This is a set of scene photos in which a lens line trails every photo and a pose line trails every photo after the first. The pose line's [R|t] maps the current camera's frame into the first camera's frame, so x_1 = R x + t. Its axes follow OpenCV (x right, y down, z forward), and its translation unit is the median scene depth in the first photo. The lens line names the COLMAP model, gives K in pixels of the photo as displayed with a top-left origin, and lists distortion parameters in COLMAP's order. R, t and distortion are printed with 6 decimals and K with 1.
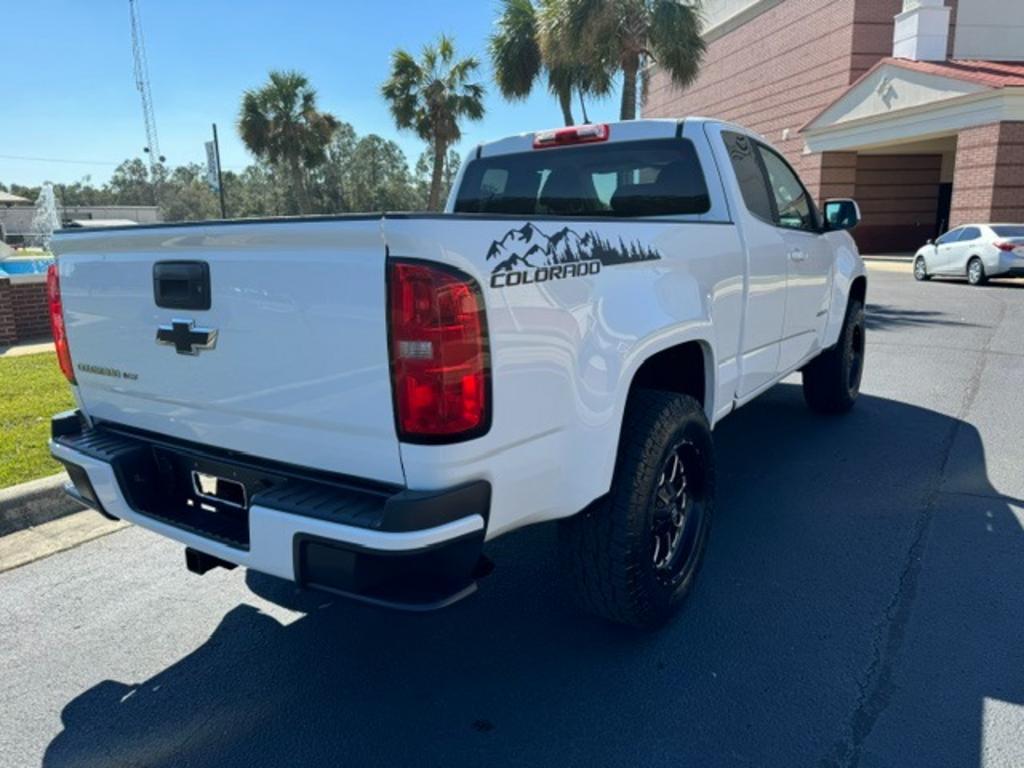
lens RADIAL K [[715.0, 0, 505.7], [0, 715.0, 382.7], [0, 0, 1]] dist [0.008290, -0.006058]
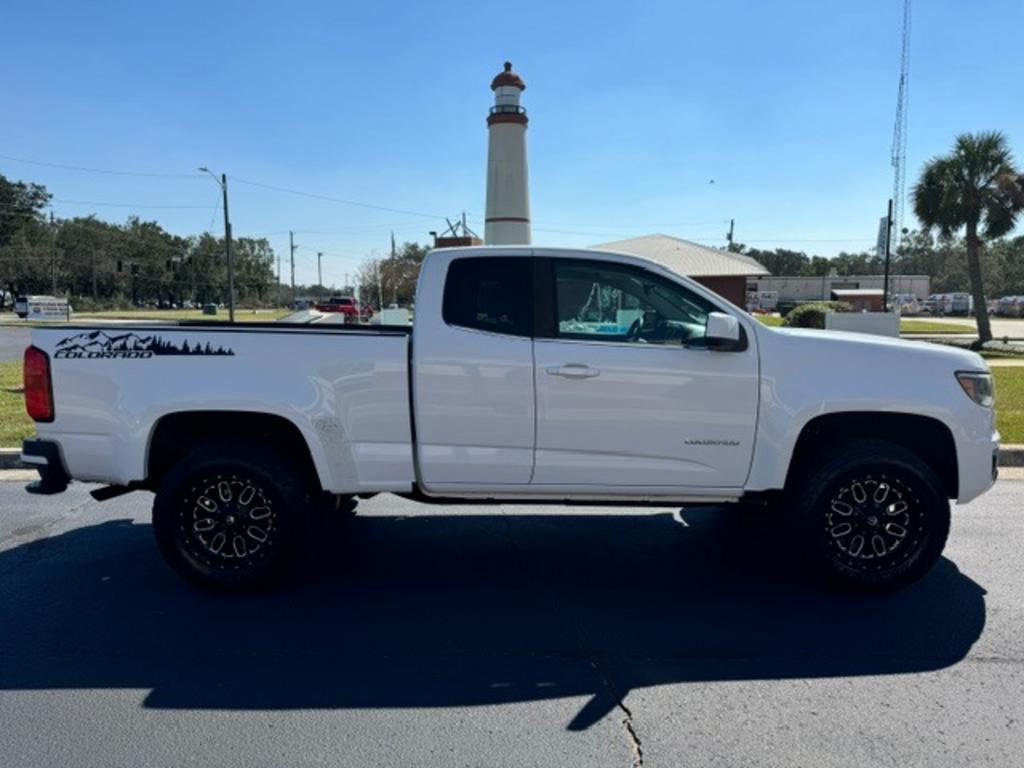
lens RADIAL K [[723.2, 0, 512.0], [0, 723.2, 384.0], [0, 0, 1]] dist [0.018972, -0.007952]
pose [[0.538122, 0.114879, -0.835001, 2.100407], [-0.190502, 0.981610, 0.012279, -0.272000], [0.821056, 0.152462, 0.550111, 0.690674]]
